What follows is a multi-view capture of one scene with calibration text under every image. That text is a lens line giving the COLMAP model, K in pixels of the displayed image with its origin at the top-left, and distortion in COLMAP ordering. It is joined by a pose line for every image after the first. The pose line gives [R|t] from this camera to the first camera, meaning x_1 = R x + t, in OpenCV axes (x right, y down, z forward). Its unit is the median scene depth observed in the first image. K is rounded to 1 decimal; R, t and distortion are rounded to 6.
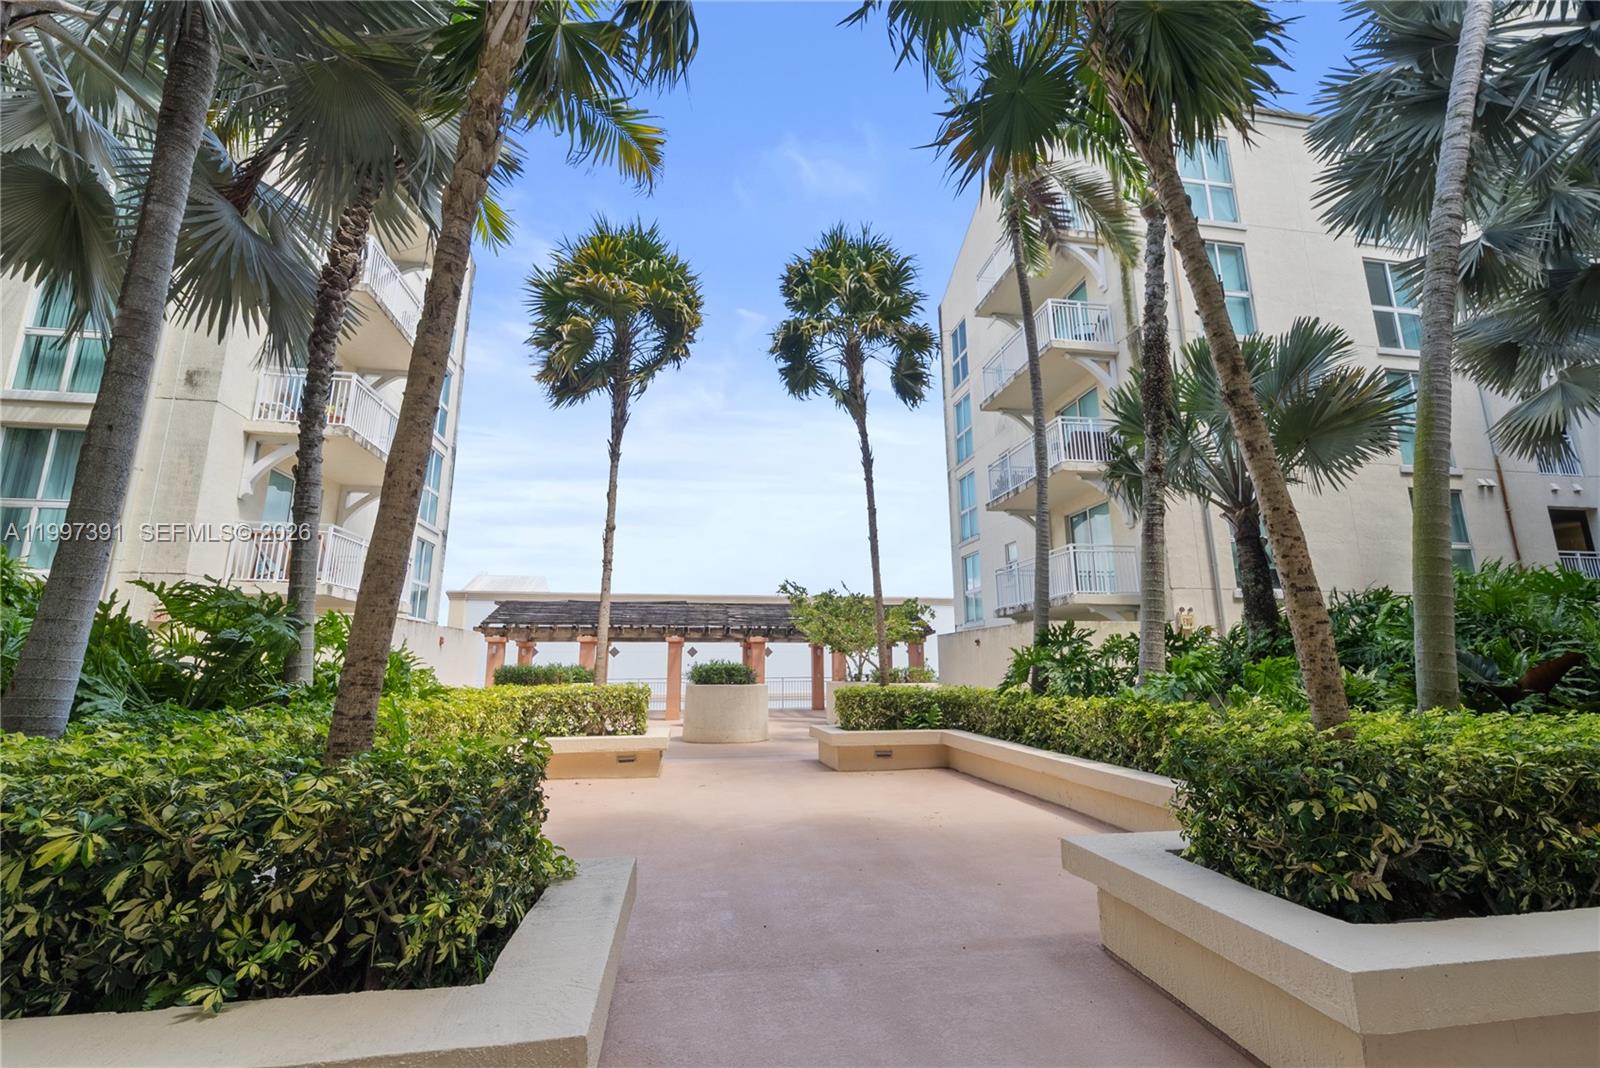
lens RADIAL K [[678.8, 0, 800.0], [0, 678.8, 534.0], [0, 0, 1]] dist [0.000588, -0.000032]
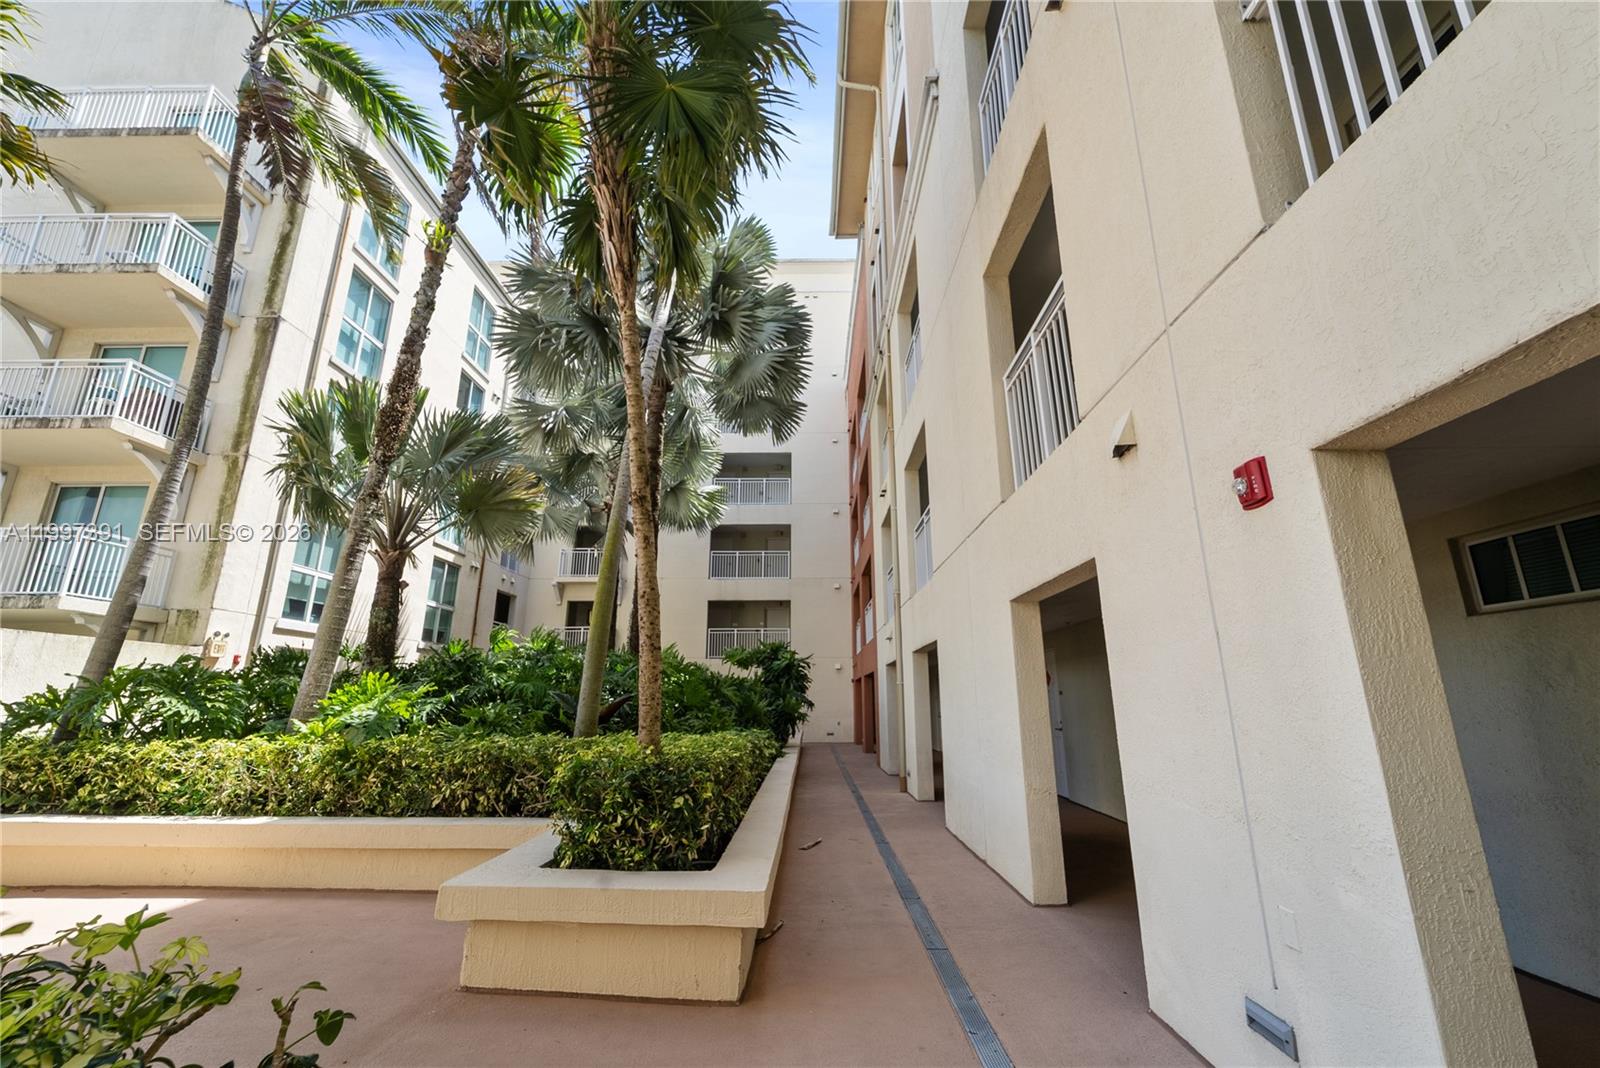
lens RADIAL K [[655.8, 0, 805.8], [0, 655.8, 546.4], [0, 0, 1]] dist [0.000760, -0.000098]
pose [[0.171879, 0.232887, 0.957195, -0.262936], [-0.195018, 0.960469, -0.198665, 0.043045], [-0.965622, -0.152524, 0.210501, 0.209475]]
